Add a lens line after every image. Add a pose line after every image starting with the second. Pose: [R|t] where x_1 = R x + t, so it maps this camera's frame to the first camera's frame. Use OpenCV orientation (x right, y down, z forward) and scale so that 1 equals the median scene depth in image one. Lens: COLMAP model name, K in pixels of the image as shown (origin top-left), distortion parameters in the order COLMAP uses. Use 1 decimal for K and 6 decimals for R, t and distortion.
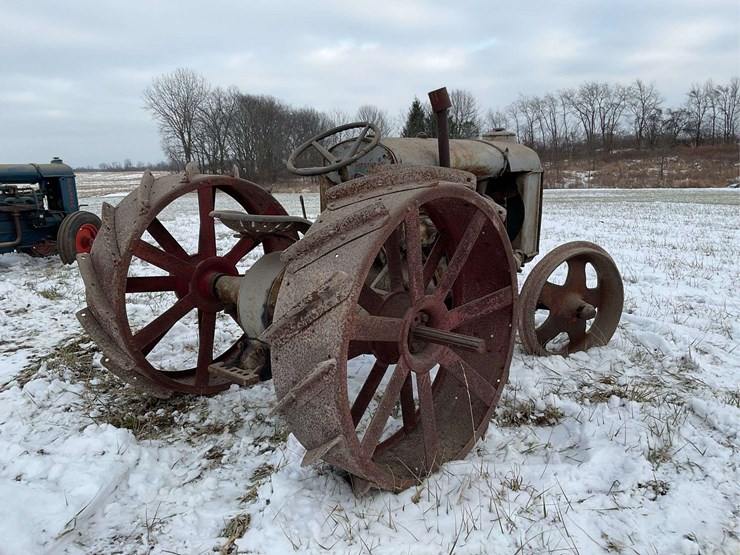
lens RADIAL K [[608.0, 0, 370.0], [0, 608.0, 277.5], [0, 0, 1]] dist [0.047293, -0.003986]
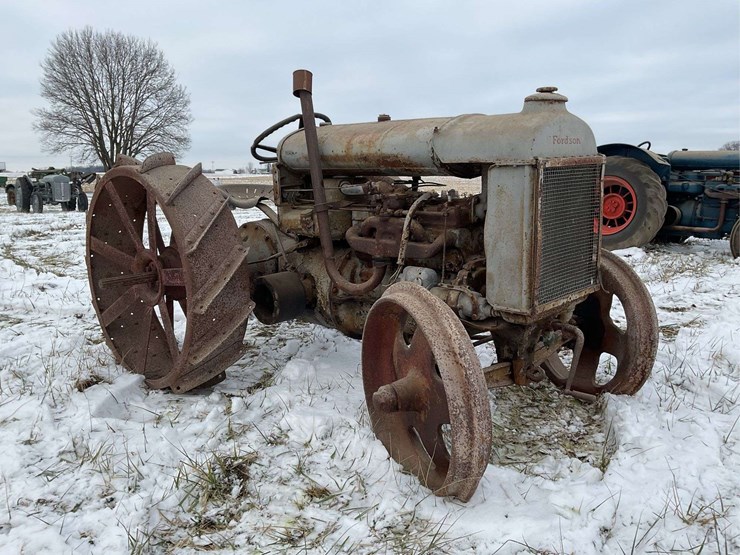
lens RADIAL K [[608.0, 0, 370.0], [0, 608.0, 277.5], [0, 0, 1]] dist [0.047293, -0.003986]
pose [[-0.061334, 0.196274, -0.978629, 1.942818], [-0.174507, 0.963264, 0.204129, -0.374671], [0.982744, 0.183298, -0.024830, 2.082832]]
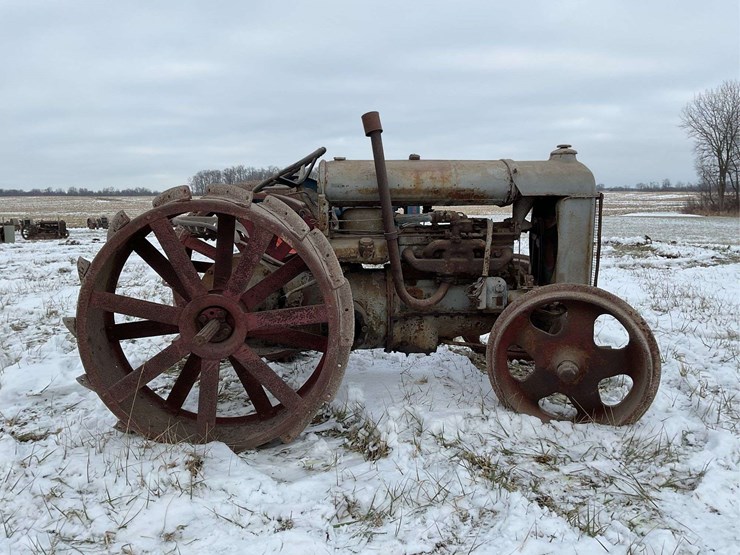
lens RADIAL K [[601.0, 0, 366.4], [0, 601.0, 275.4], [0, 0, 1]] dist [0.093392, -0.167968]
pose [[0.673830, 0.120882, -0.728931, 1.573339], [-0.144978, 0.988980, 0.029988, -0.114614], [0.724524, 0.085472, 0.683930, 0.556858]]
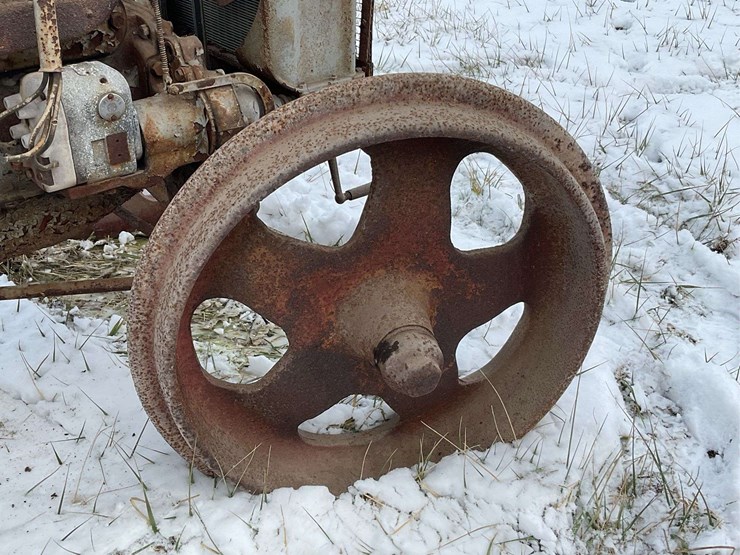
lens RADIAL K [[827.8, 0, 370.0], [0, 827.8, 277.5], [0, 0, 1]] dist [0.183846, -0.478168]
pose [[0.986767, 0.104891, -0.123651, 0.807241], [-0.057434, 0.939244, 0.338410, -0.198551], [0.151634, -0.326830, 0.932839, 1.460135]]
